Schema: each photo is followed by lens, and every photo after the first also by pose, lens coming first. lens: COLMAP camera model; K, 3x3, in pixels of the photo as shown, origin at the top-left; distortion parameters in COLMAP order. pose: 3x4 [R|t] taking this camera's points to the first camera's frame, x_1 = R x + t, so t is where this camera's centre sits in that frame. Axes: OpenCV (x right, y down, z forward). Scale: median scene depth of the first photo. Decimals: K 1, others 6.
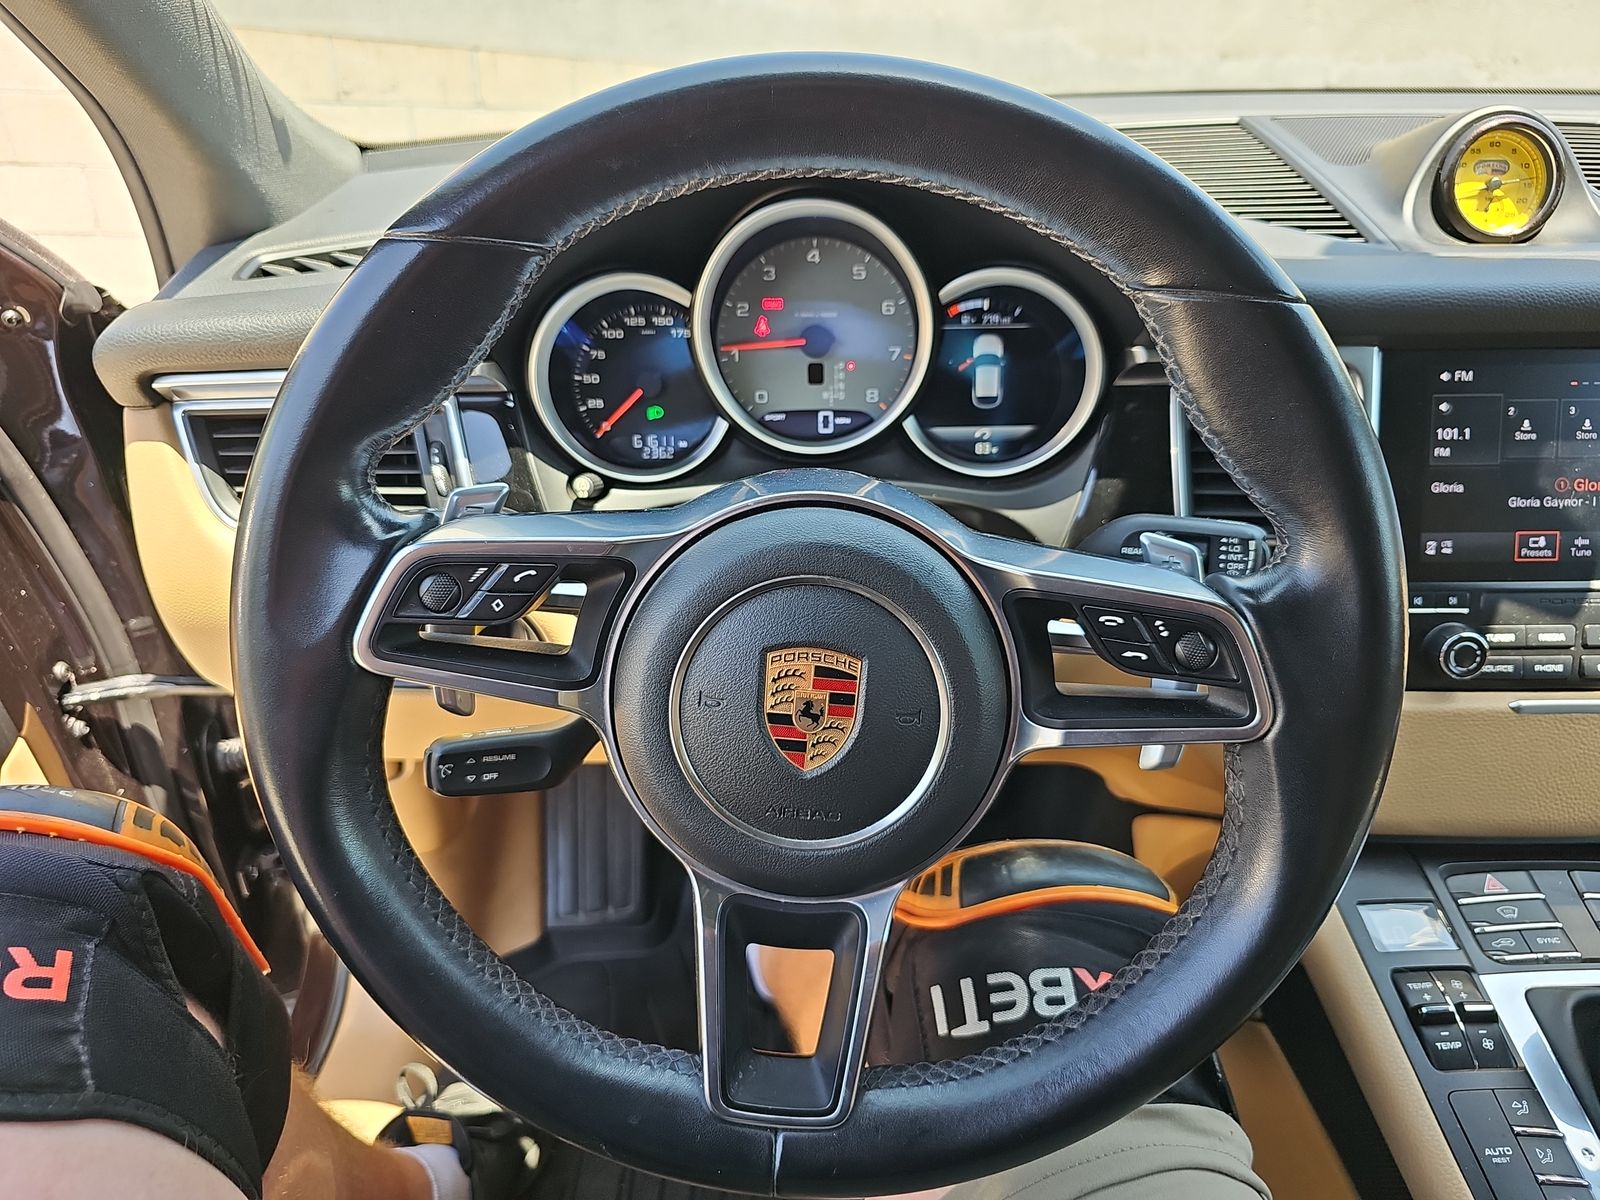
lens RADIAL K [[1068.6, 0, 795.2], [0, 1068.6, 595.3], [0, 0, 1]] dist [0.035377, -0.026363]
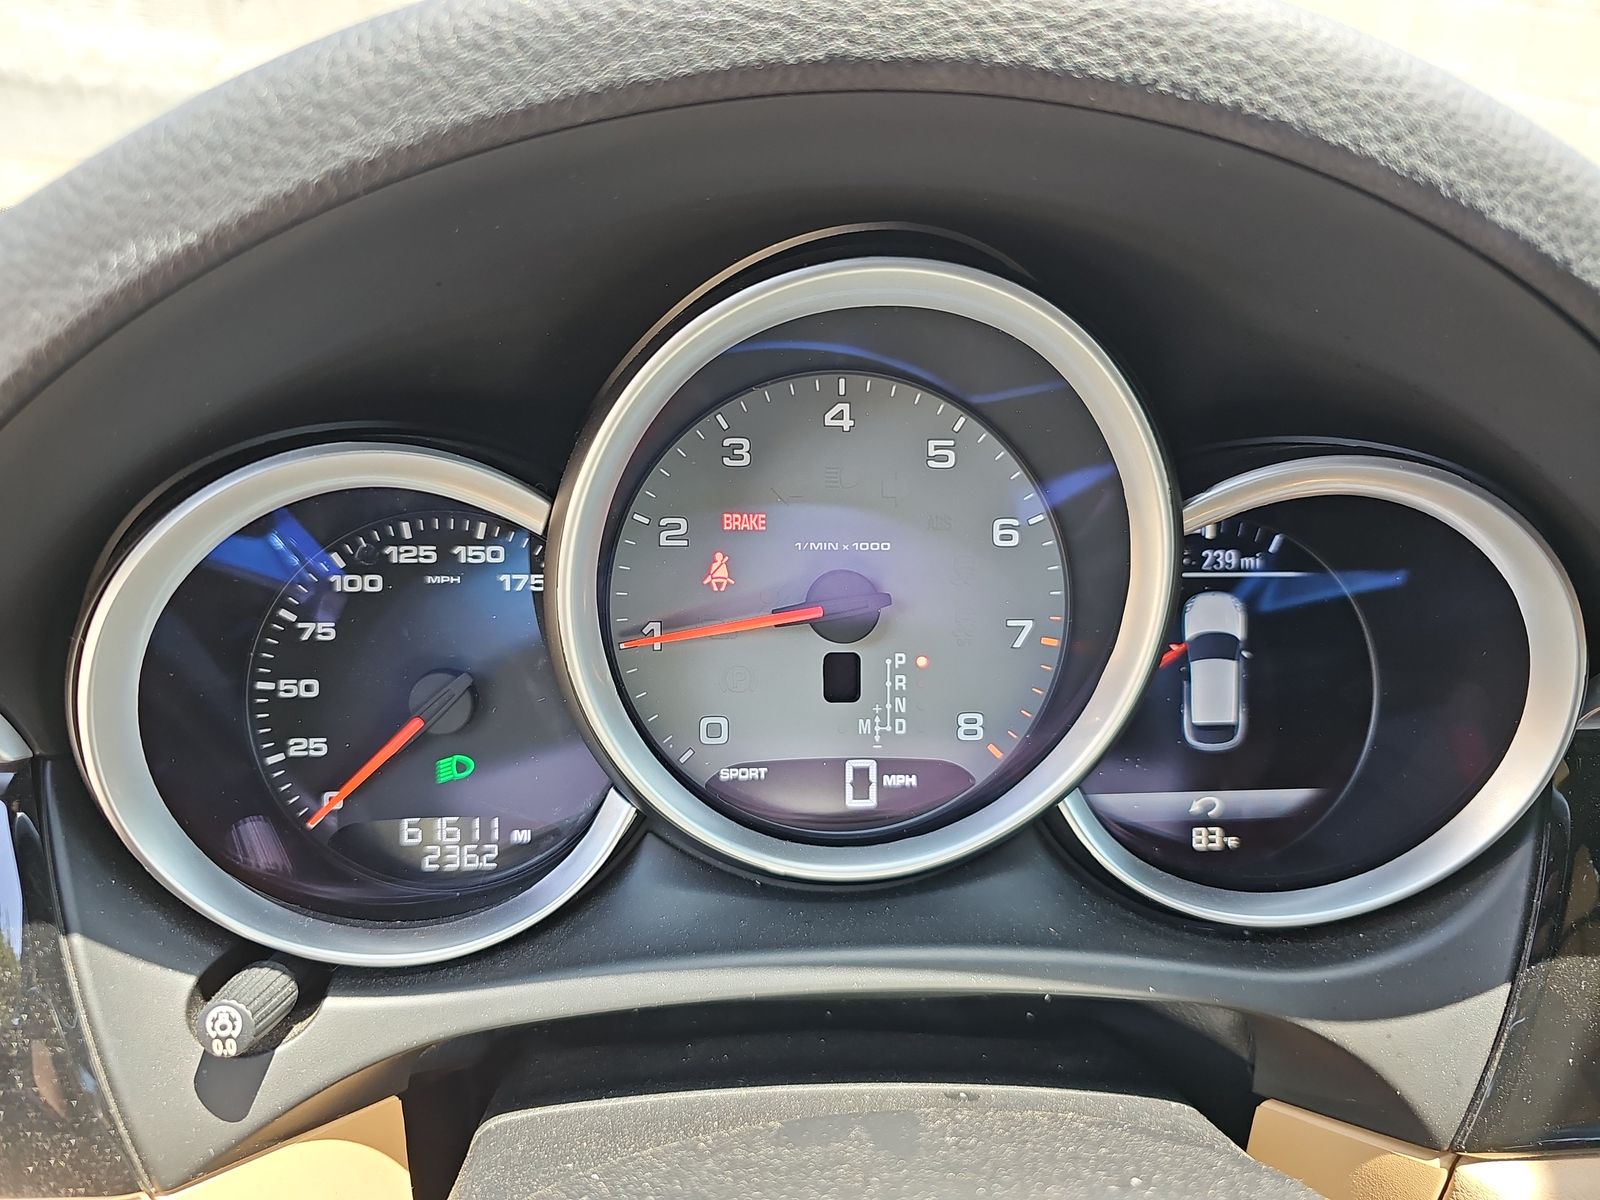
lens RADIAL K [[1068.6, 0, 792.0], [0, 1068.6, 604.9], [0, 0, 1]] dist [0.035377, -0.026363]
pose [[0.990898, 0.001432, 0.134608, -0.058945], [0.018962, 0.988488, -0.150106, -0.172722], [-0.133273, 0.151292, 0.979464, 0.578999]]
